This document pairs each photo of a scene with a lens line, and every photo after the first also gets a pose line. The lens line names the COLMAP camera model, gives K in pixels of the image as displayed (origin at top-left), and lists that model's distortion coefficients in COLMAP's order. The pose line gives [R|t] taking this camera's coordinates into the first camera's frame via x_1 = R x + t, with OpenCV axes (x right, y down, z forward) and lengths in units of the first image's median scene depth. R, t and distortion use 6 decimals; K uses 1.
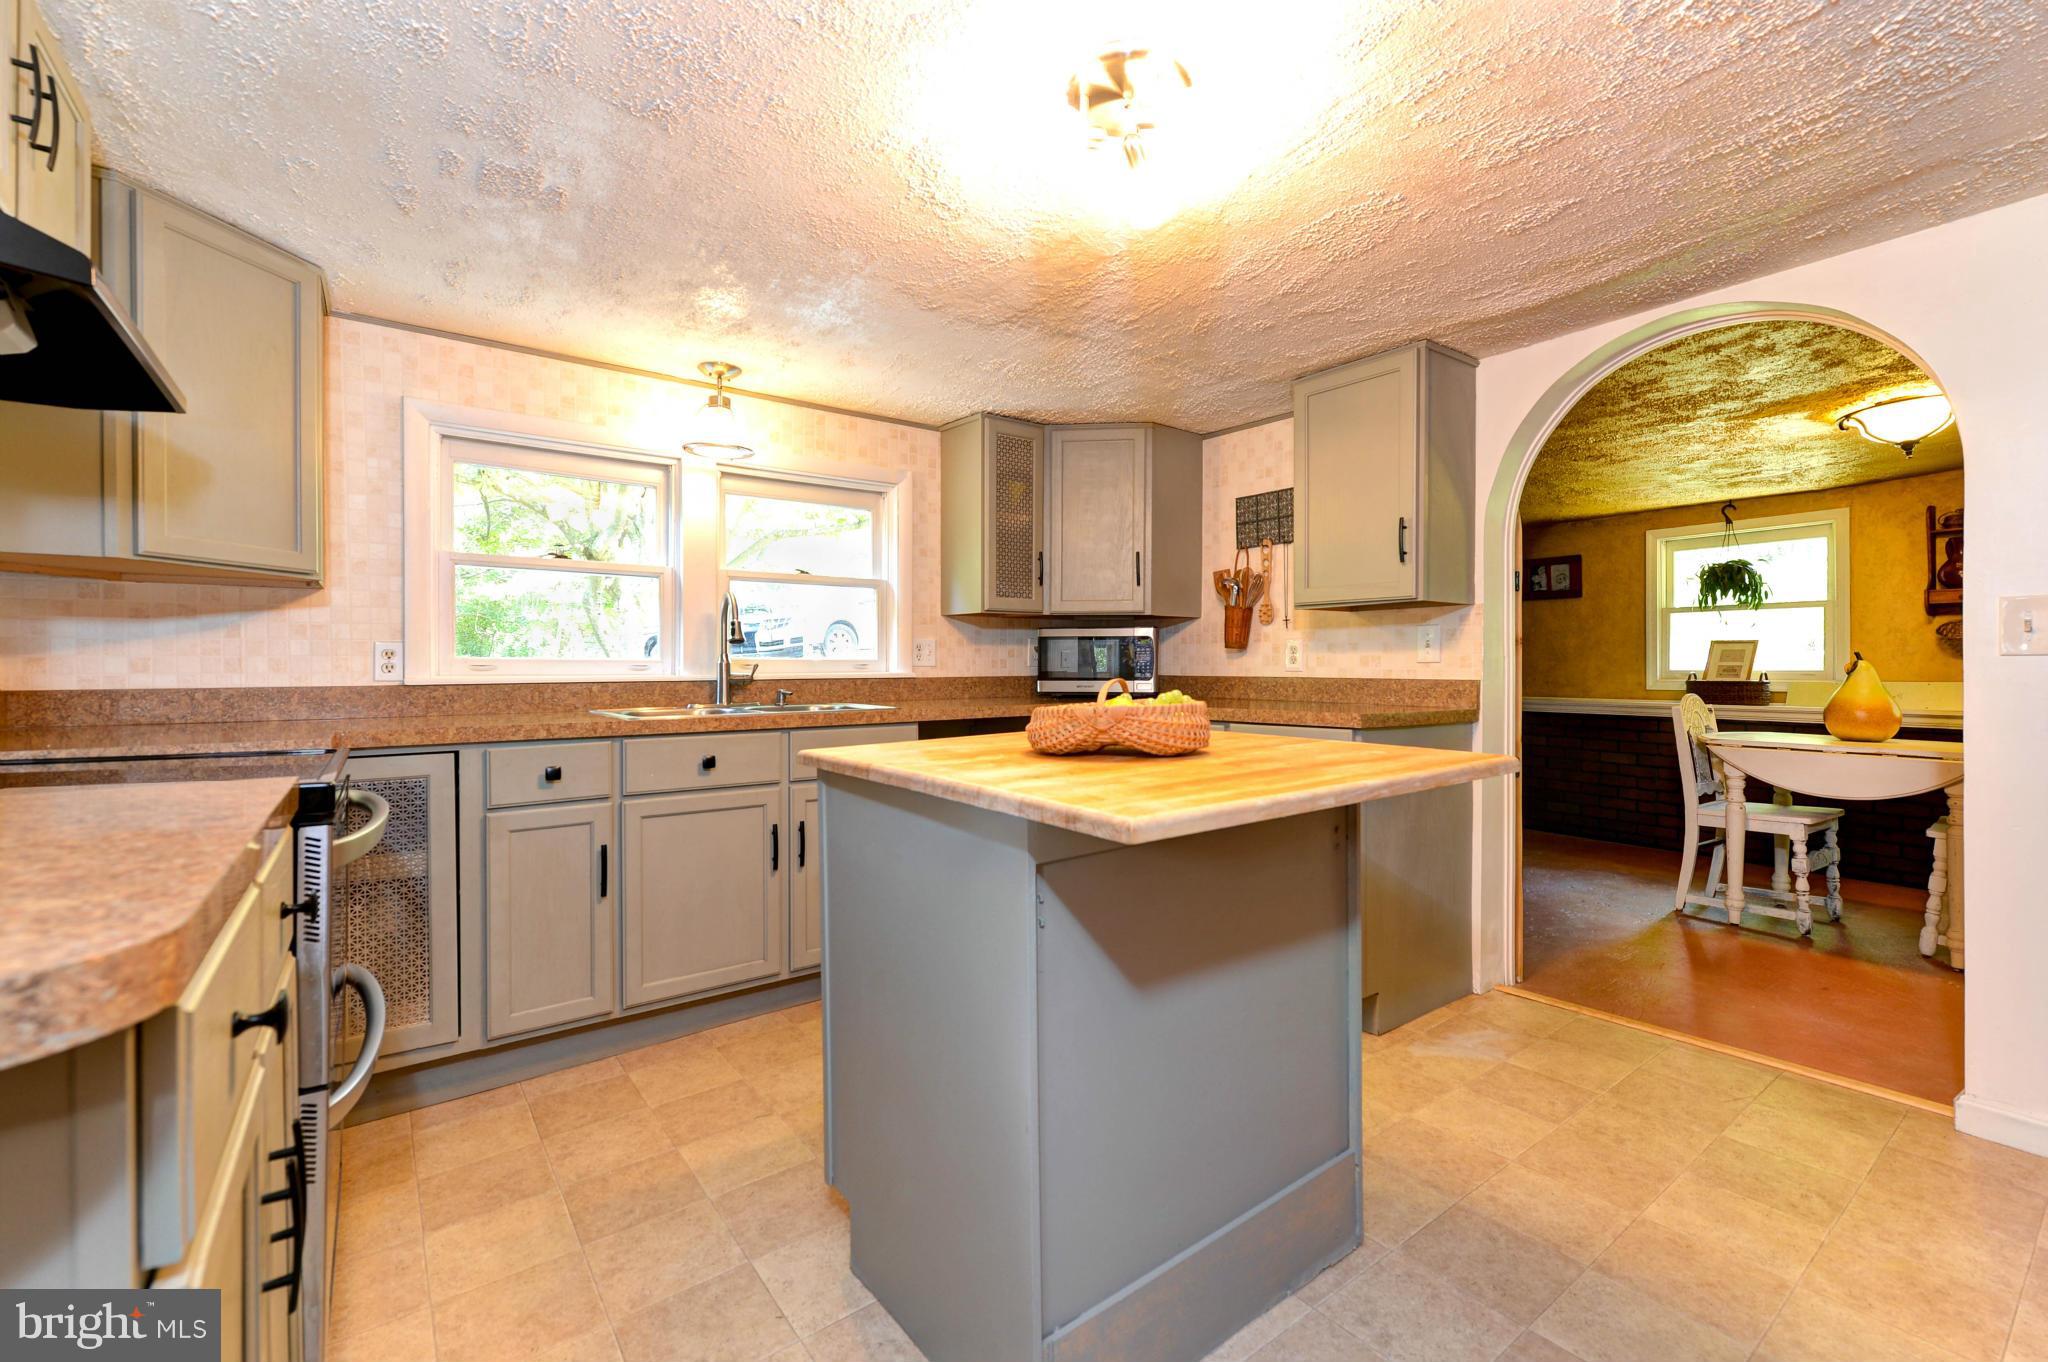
lens RADIAL K [[863.6, 0, 1029.2], [0, 863.6, 672.8], [0, 0, 1]] dist [0.001201, -0.000389]
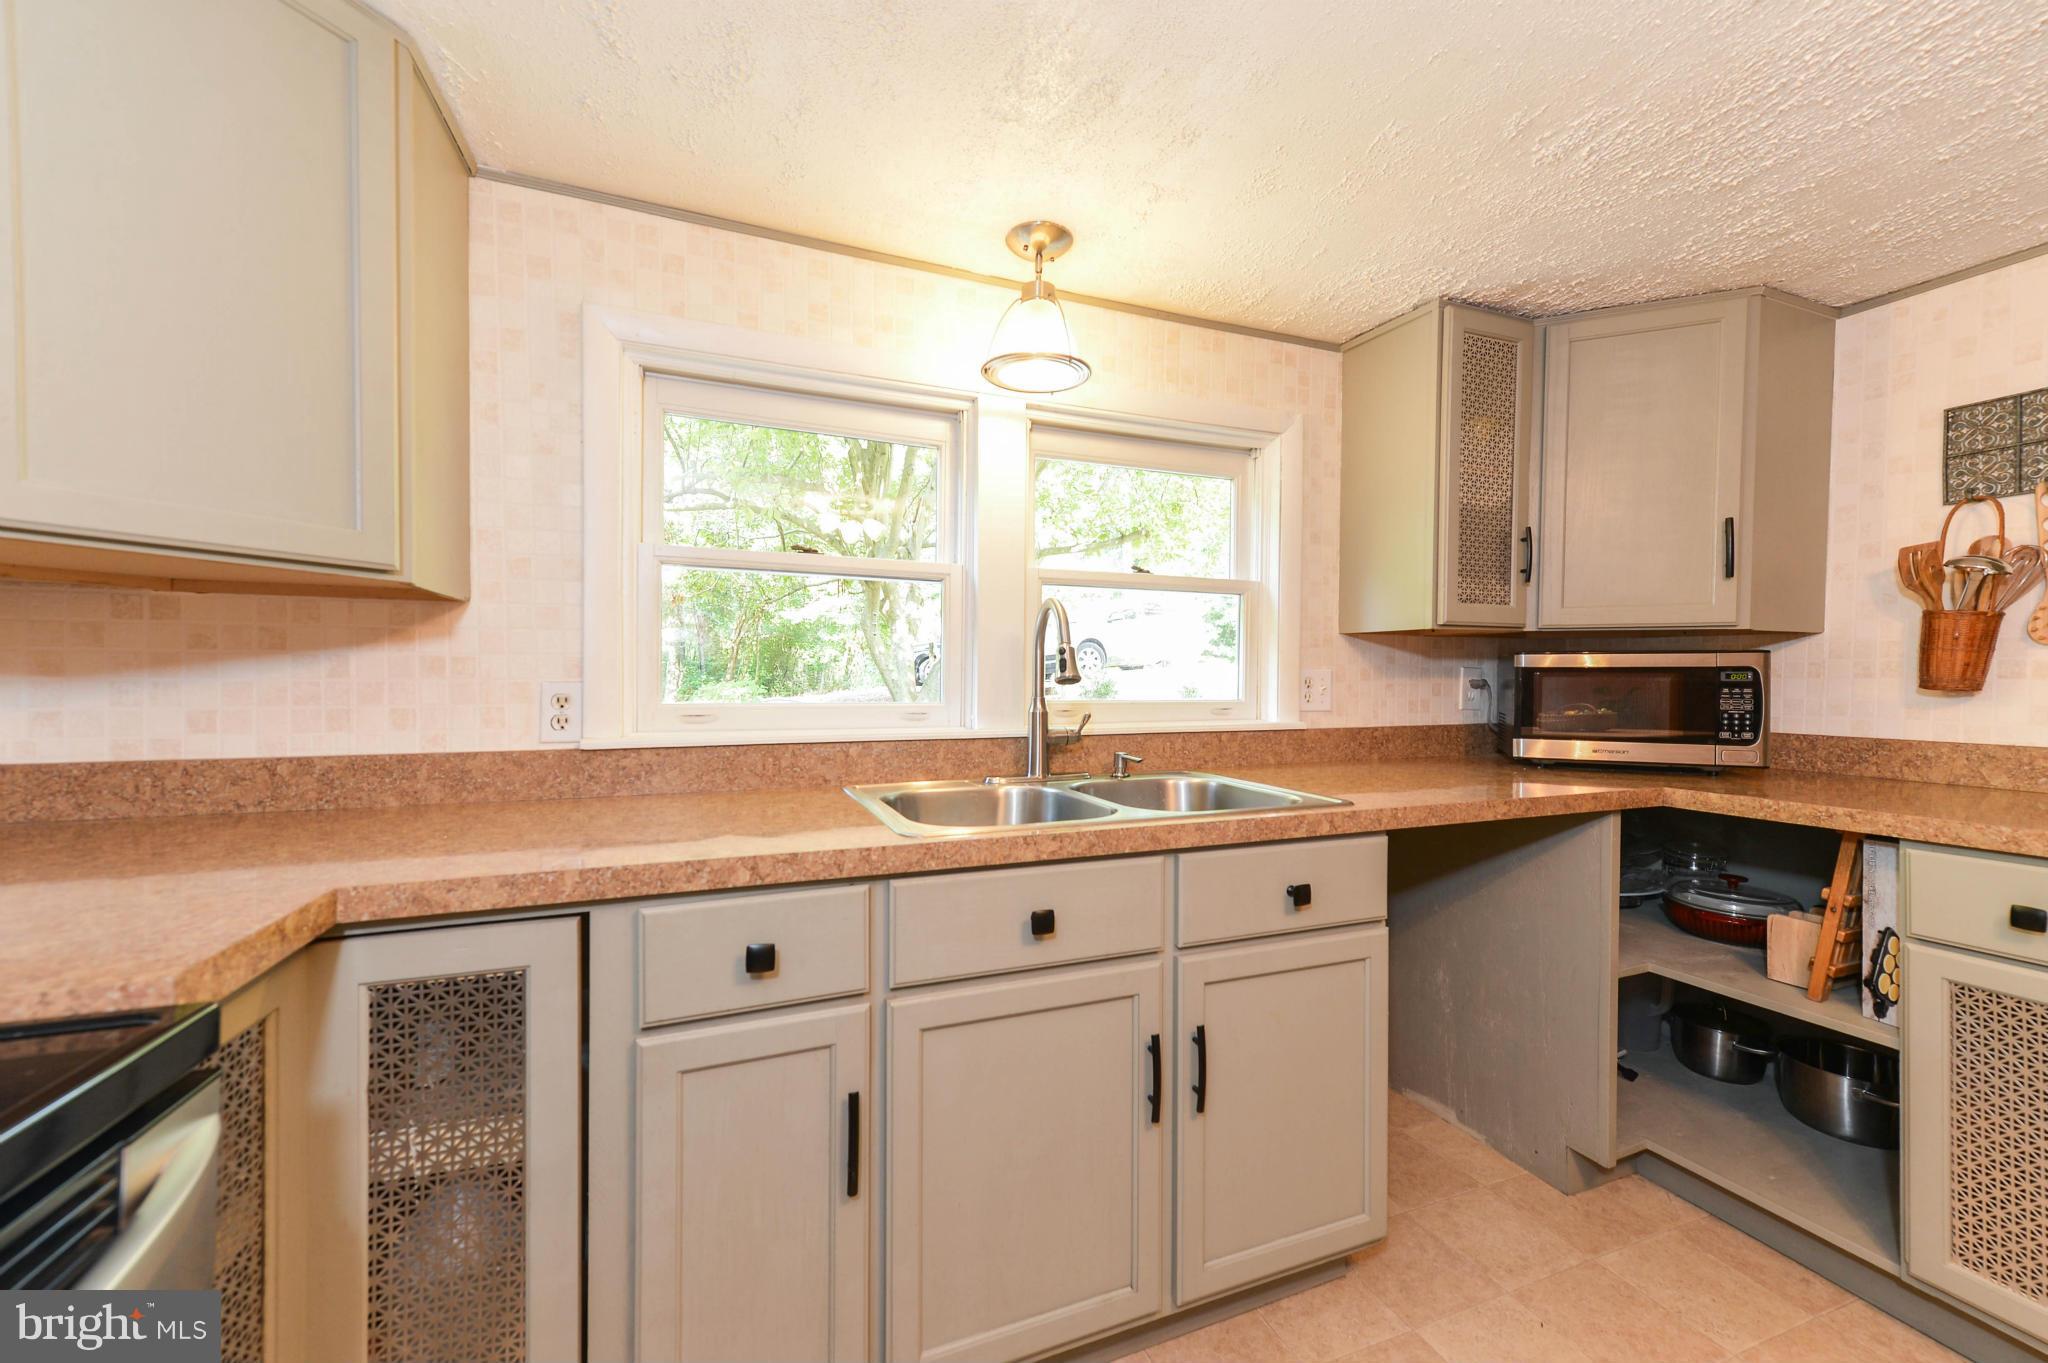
lens RADIAL K [[821.7, 0, 1044.1], [0, 821.7, 695.3], [0, 0, 1]] dist [0.007543, 0.000379]
pose [[0.965810, 0.010428, -0.259042, -0.194824], [-0.008132, 0.999918, 0.009934, -0.029743], [0.259124, -0.007488, 0.965815, 0.420262]]
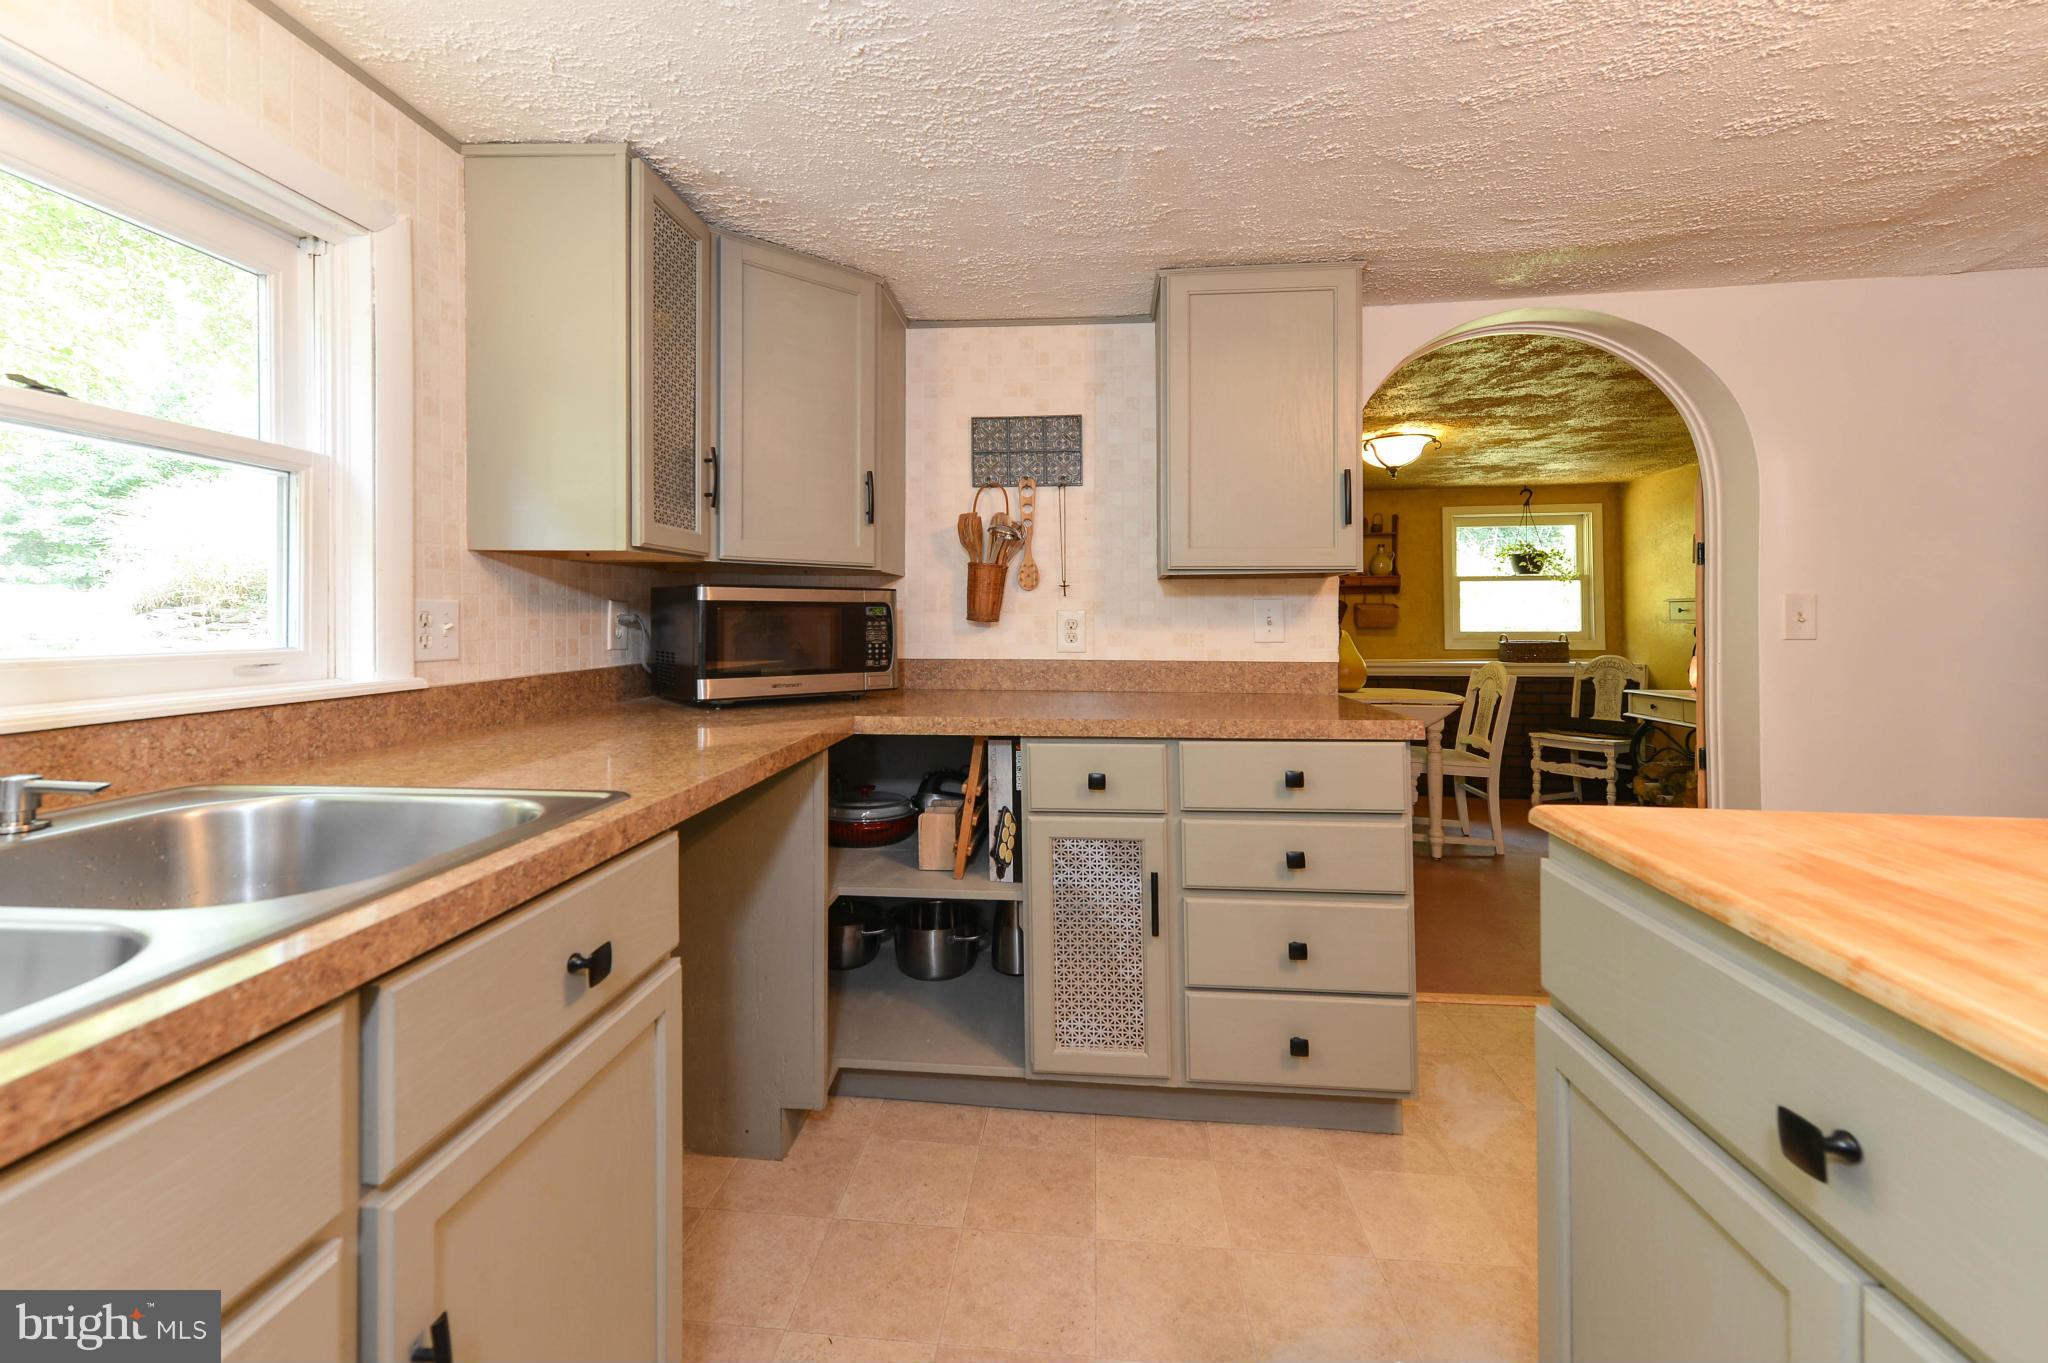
lens RADIAL K [[796.3, 0, 1028.0], [0, 796.3, 620.7], [0, 0, 1]] dist [0.009688, -0.000092]
pose [[0.666285, -0.001489, 0.745696, -0.278022], [0.007671, 0.999959, -0.004858, -0.029523], [-0.745658, 0.008957, 0.666269, 0.605543]]
